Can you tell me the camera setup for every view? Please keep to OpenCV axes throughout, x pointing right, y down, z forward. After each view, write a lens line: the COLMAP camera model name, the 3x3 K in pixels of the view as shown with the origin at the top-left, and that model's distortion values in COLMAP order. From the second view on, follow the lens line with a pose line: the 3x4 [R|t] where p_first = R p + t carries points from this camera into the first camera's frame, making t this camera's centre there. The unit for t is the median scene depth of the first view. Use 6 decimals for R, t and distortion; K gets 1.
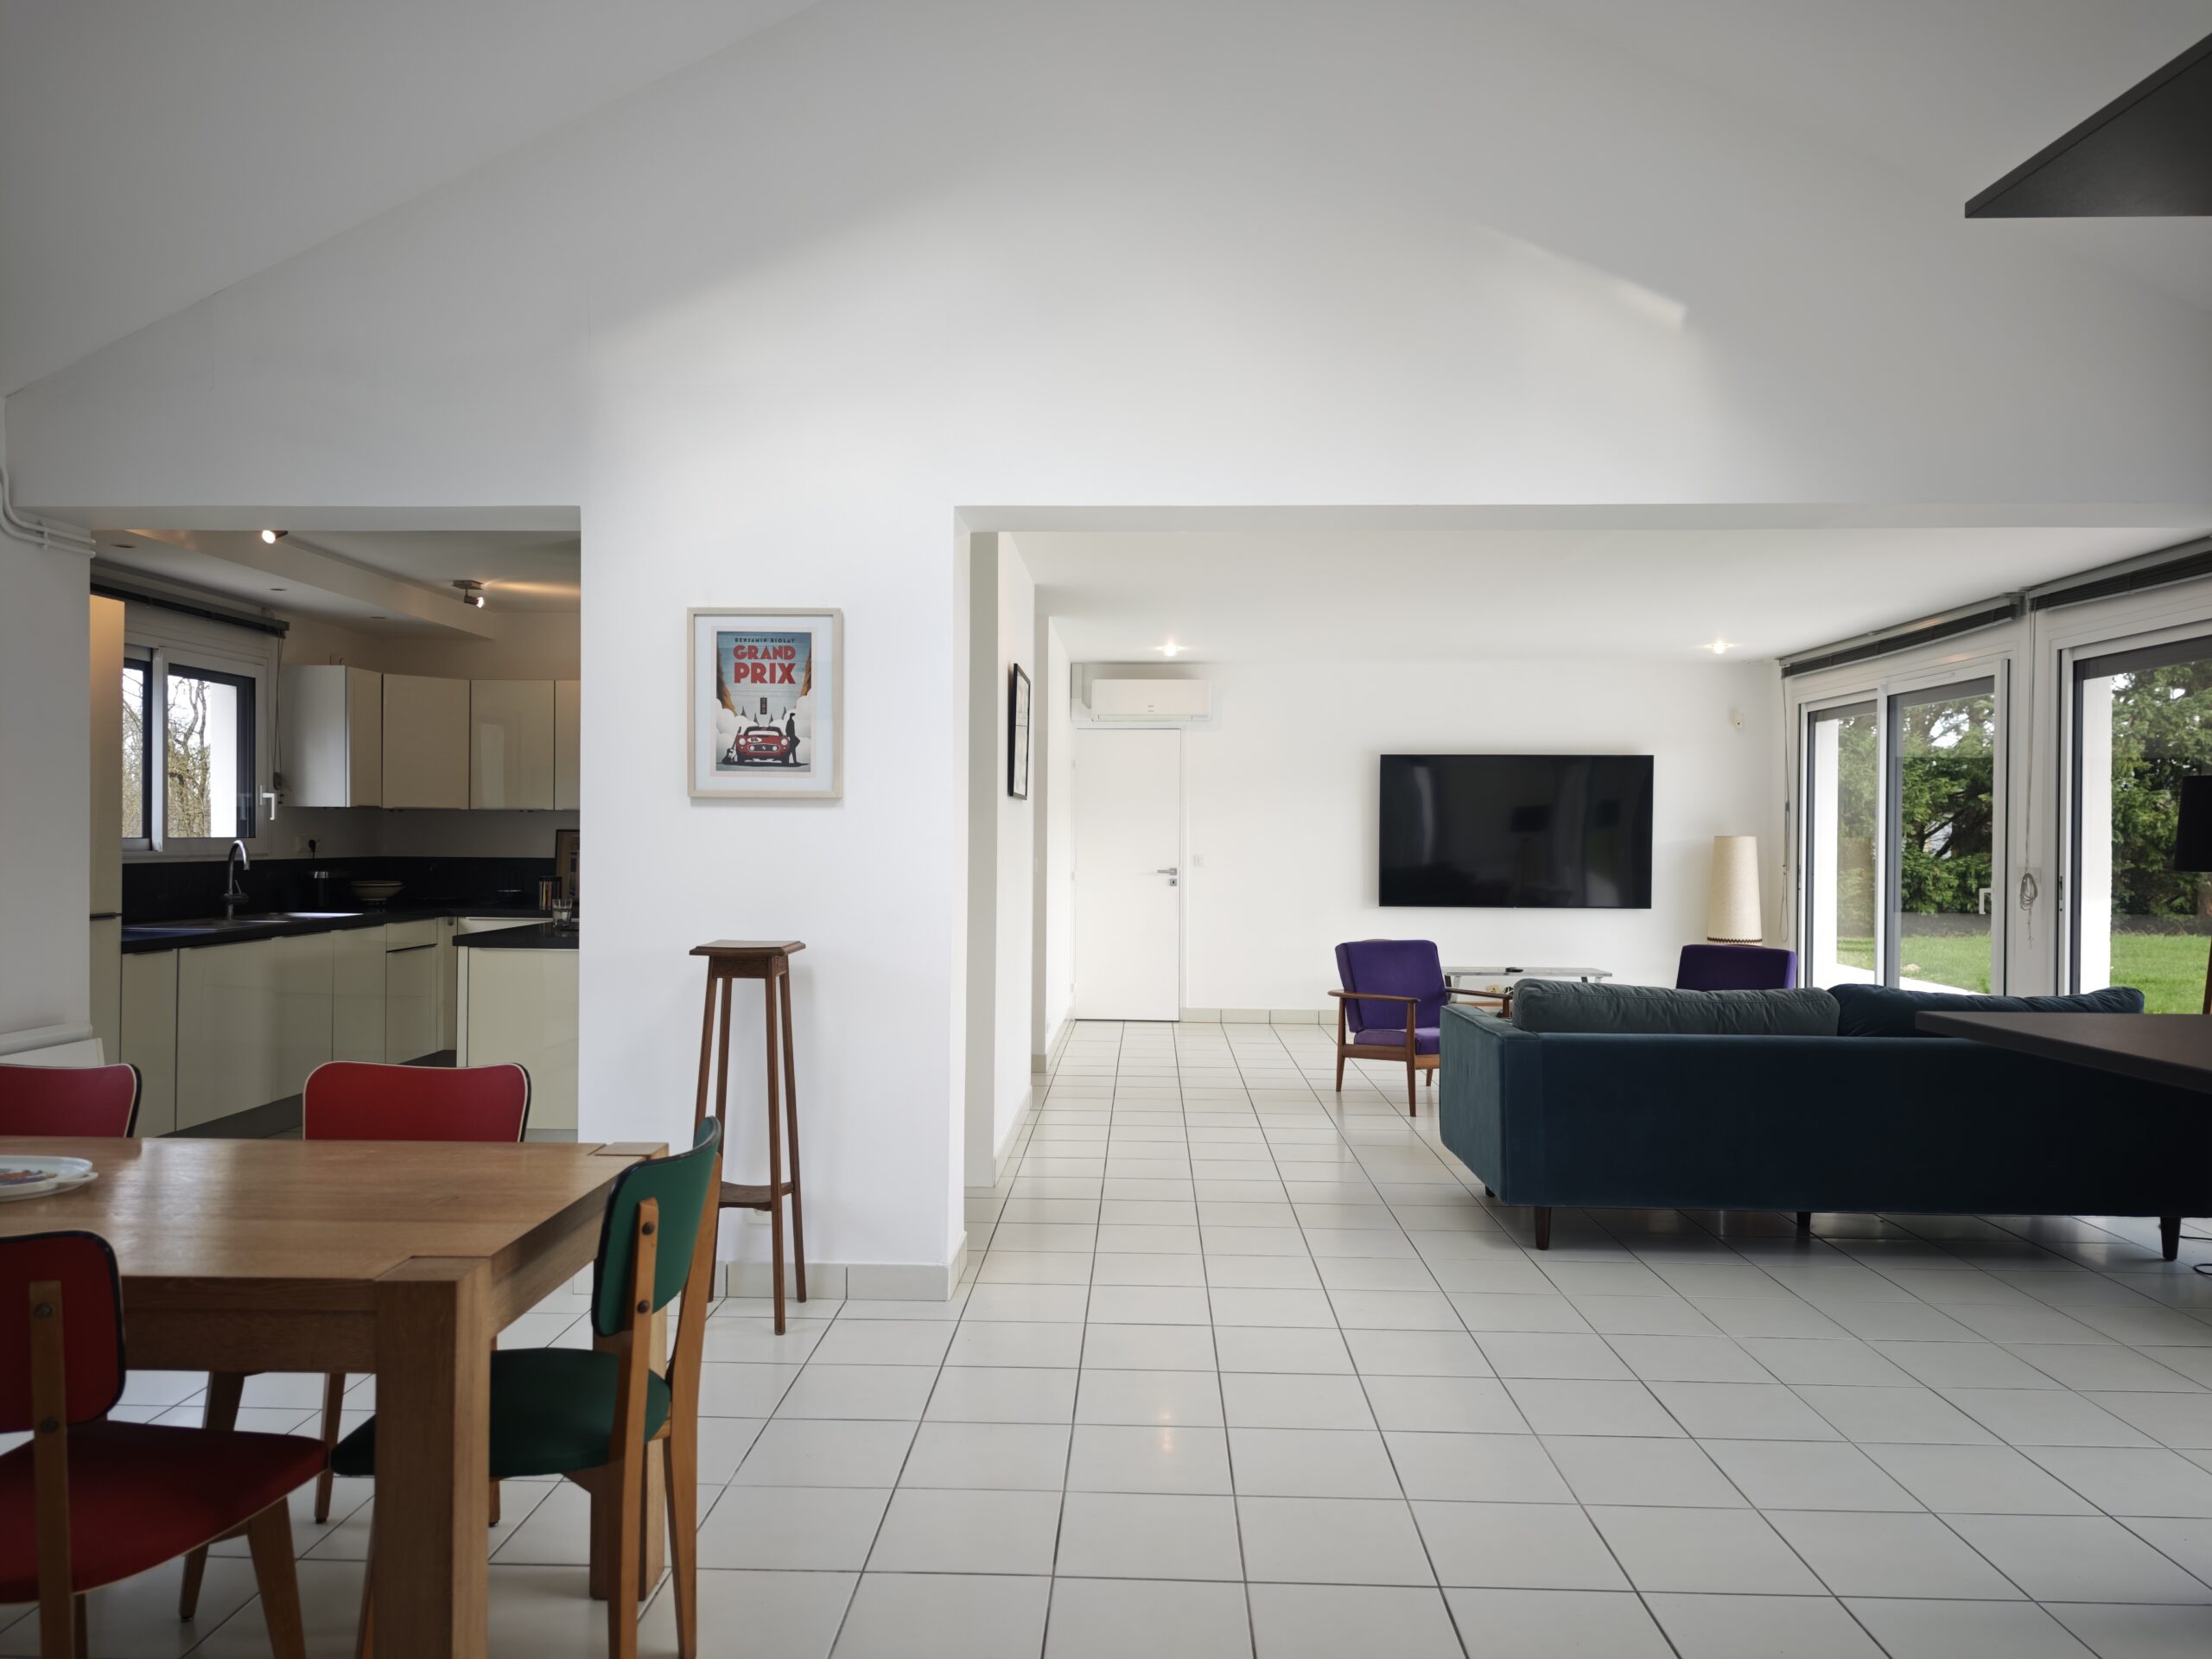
lens RADIAL K [[1478.9, 0, 1109.2], [0, 1478.9, 831.8], [0, 0, 1]] dist [-0.002499, -0.004094]
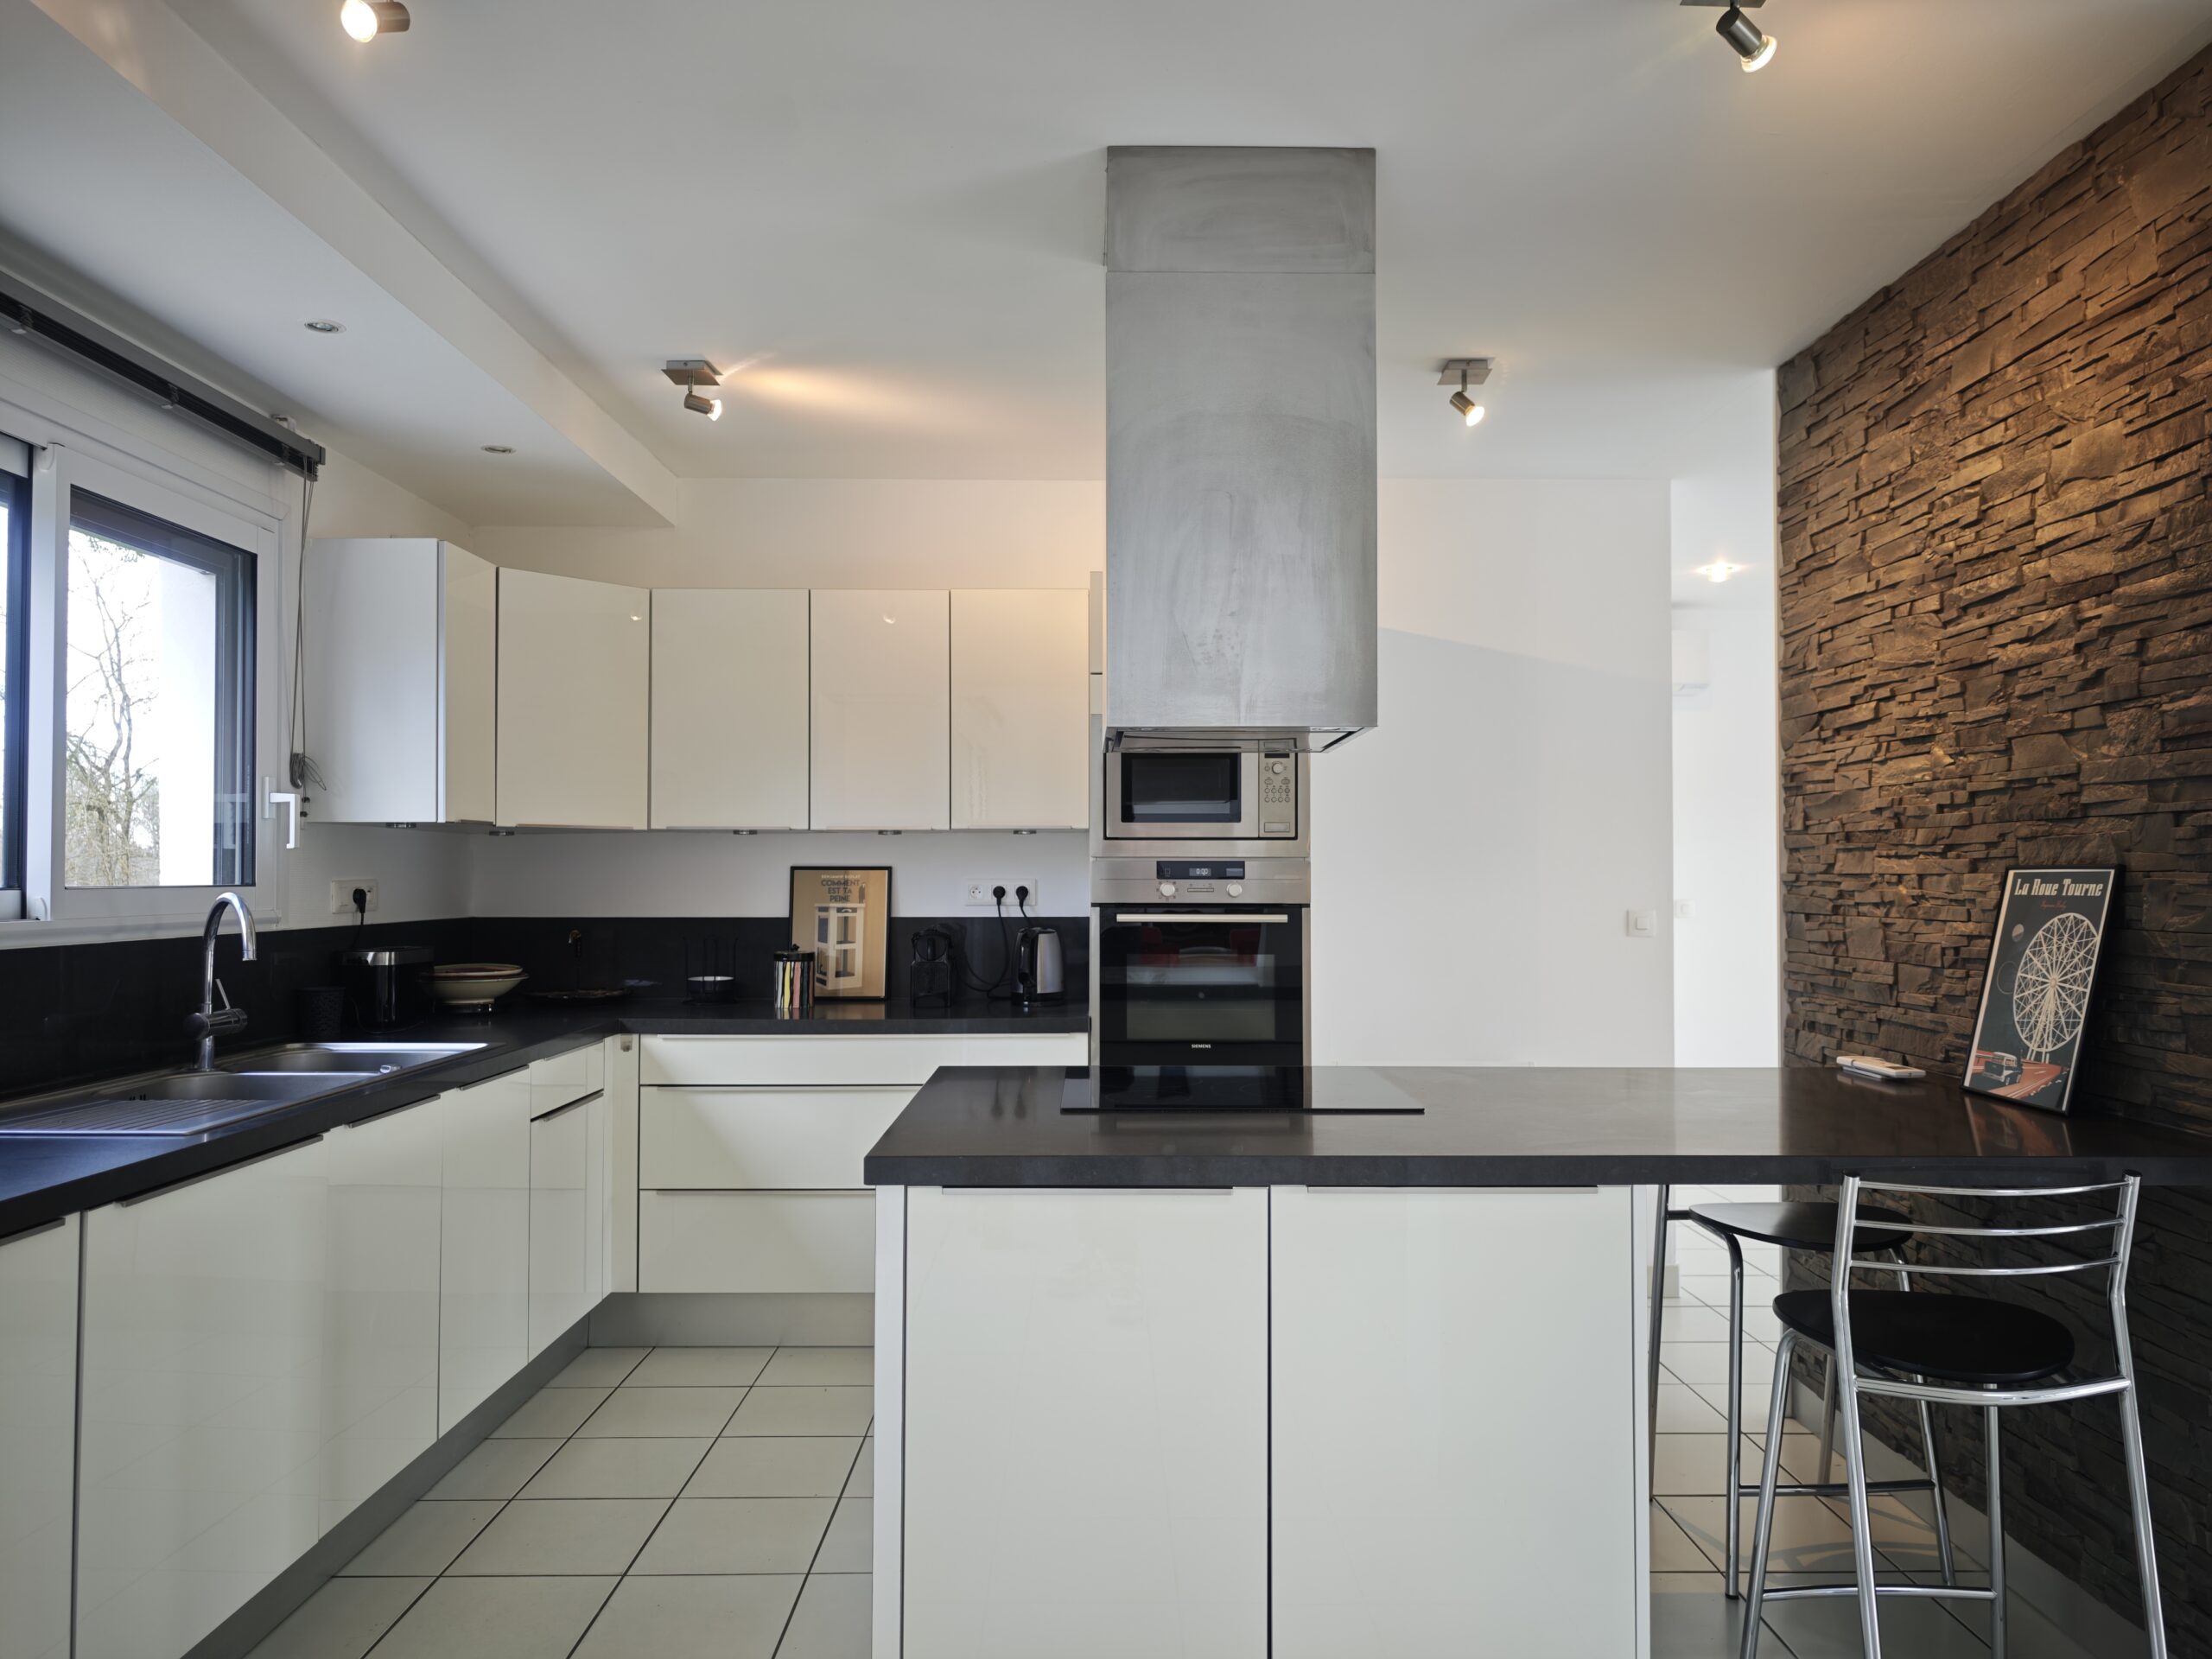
lens RADIAL K [[1478.9, 0, 1102.8], [0, 1478.9, 834.7], [0, 0, 1]] dist [-0.002499, -0.004094]
pose [[0.999360, -0.006065, 0.035242, -0.311278], [0.006952, 0.999661, -0.025103, 0.001482], [-0.035077, 0.025332, 0.999063, 0.497020]]
